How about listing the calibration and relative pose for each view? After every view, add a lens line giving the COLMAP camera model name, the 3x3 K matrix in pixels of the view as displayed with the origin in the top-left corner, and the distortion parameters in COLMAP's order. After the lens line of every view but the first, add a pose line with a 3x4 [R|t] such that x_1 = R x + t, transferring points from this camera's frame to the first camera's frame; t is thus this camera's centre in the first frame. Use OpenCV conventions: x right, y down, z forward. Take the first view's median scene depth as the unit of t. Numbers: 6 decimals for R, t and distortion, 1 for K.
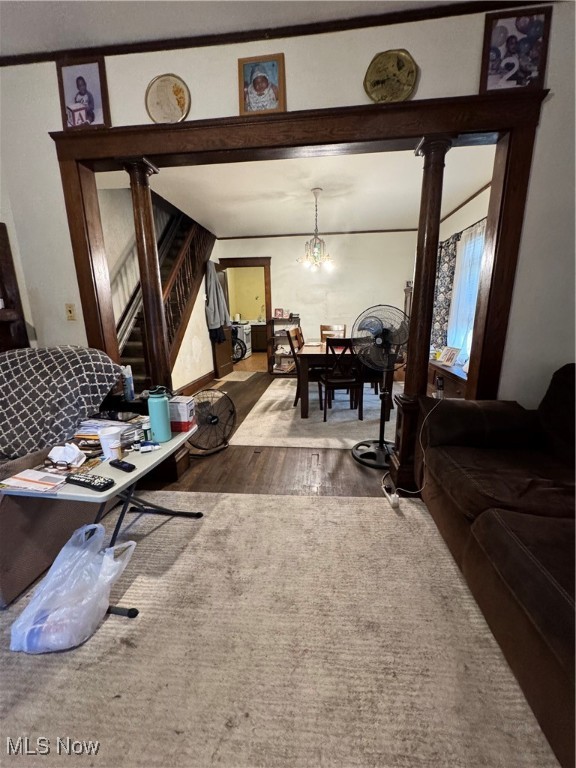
lens RADIAL K [[305.6, 0, 286.9], [0, 305.6, 383.5], [0, 0, 1]] dist [-0.003545, -0.000447]
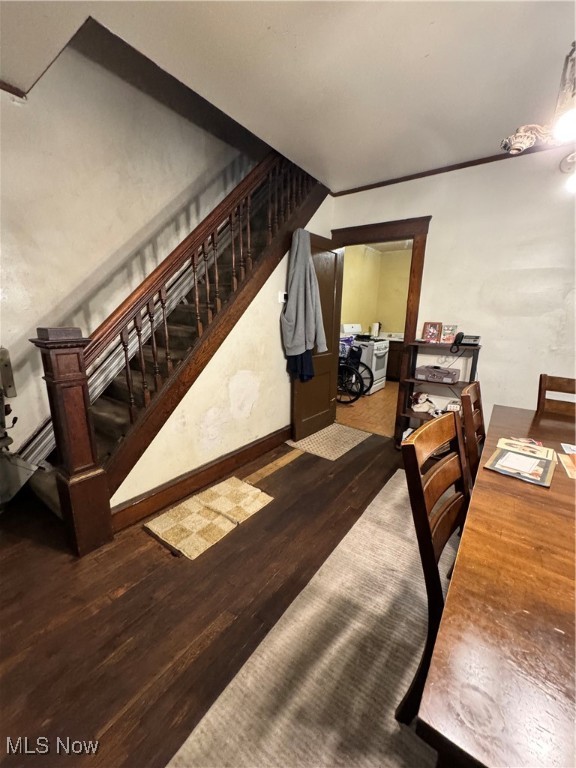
lens RADIAL K [[305.6, 0, 286.5], [0, 305.6, 383.5], [0, 0, 1]] dist [-0.003545, -0.000447]
pose [[0.869890, 0.141796, -0.472425, 0.014560], [-0.144985, 0.988983, 0.029873, -0.131050], [0.471456, 0.042509, 0.880864, 0.470035]]
